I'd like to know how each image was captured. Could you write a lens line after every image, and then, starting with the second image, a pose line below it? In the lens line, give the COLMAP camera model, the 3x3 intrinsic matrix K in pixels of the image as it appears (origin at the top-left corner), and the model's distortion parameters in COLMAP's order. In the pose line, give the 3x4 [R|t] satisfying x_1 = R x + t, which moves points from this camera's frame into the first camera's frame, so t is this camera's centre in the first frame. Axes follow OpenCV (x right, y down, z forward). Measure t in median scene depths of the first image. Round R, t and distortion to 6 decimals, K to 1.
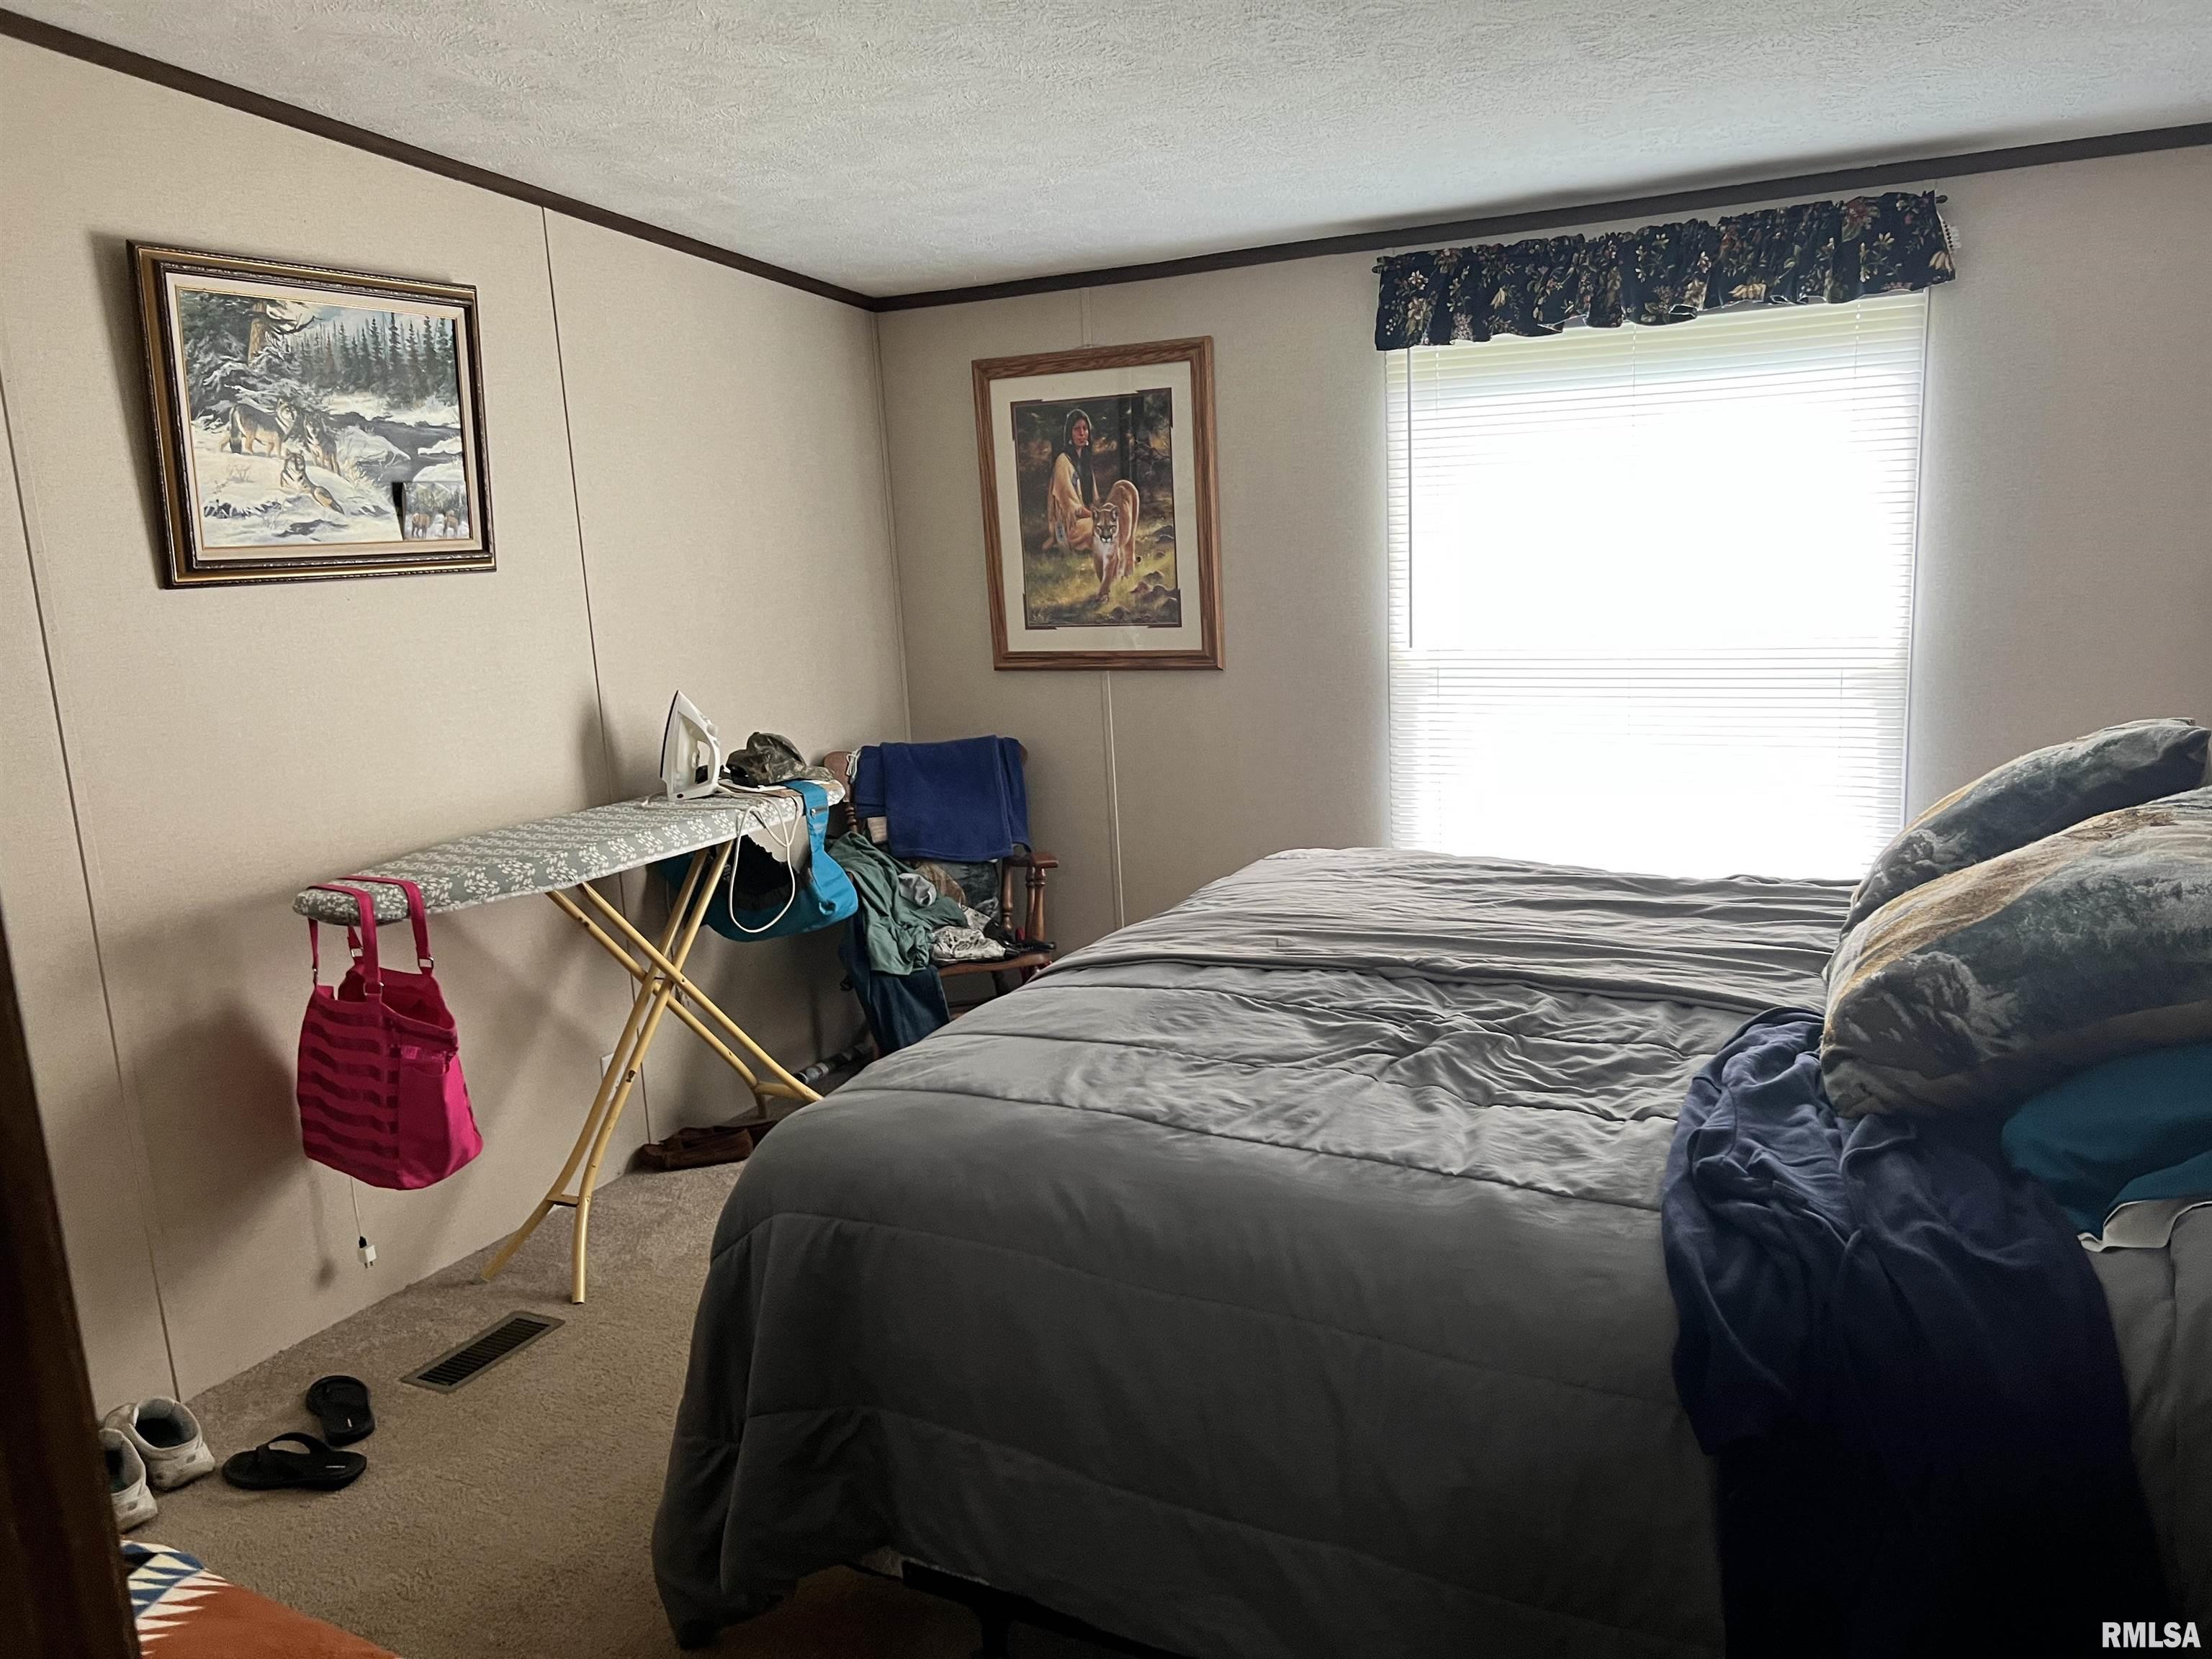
lens RADIAL K [[1700.4, 0, 1116.9], [0, 1700.4, 842.0], [0, 0, 1]] dist [0.050874, -0.042428]
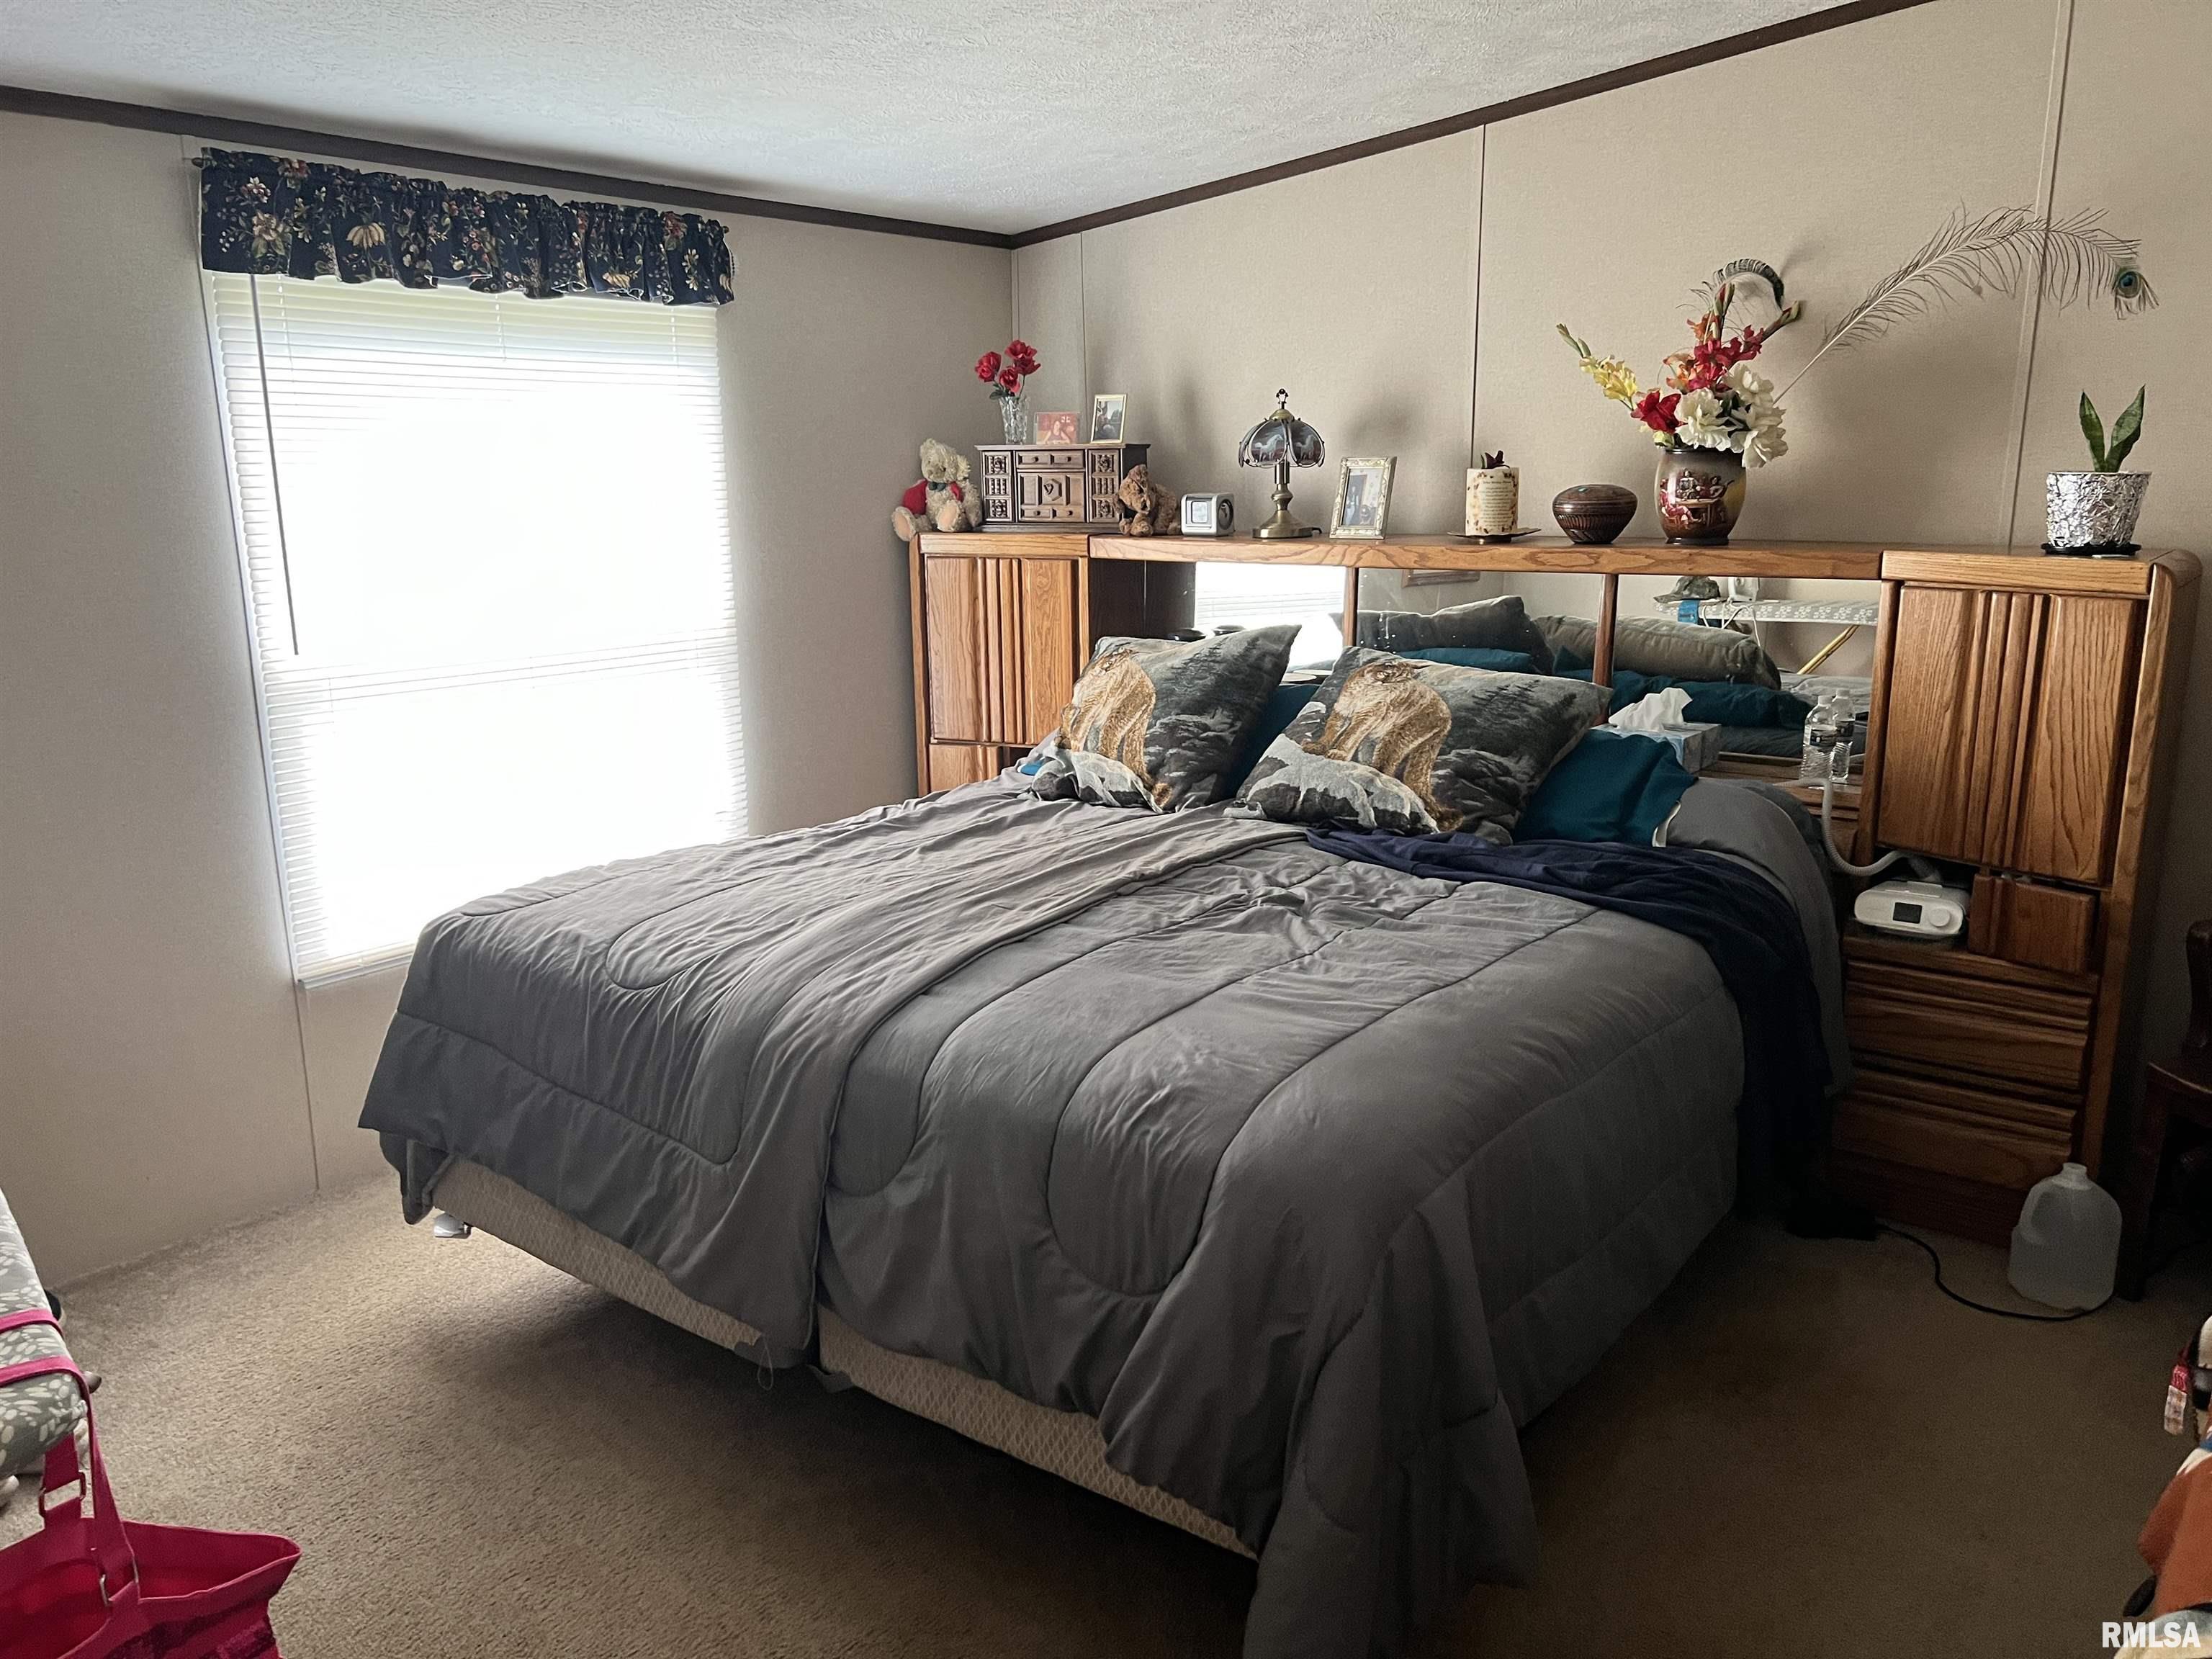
lens RADIAL K [[1700.4, 0, 1116.9], [0, 1700.4, 842.0], [0, 0, 1]] dist [0.050874, -0.042428]
pose [[0.151400, -0.169729, 0.973792, -0.660606], [0.193257, 0.971219, 0.139233, -0.078941], [-0.969397, 0.167113, 0.179844, 0.587820]]
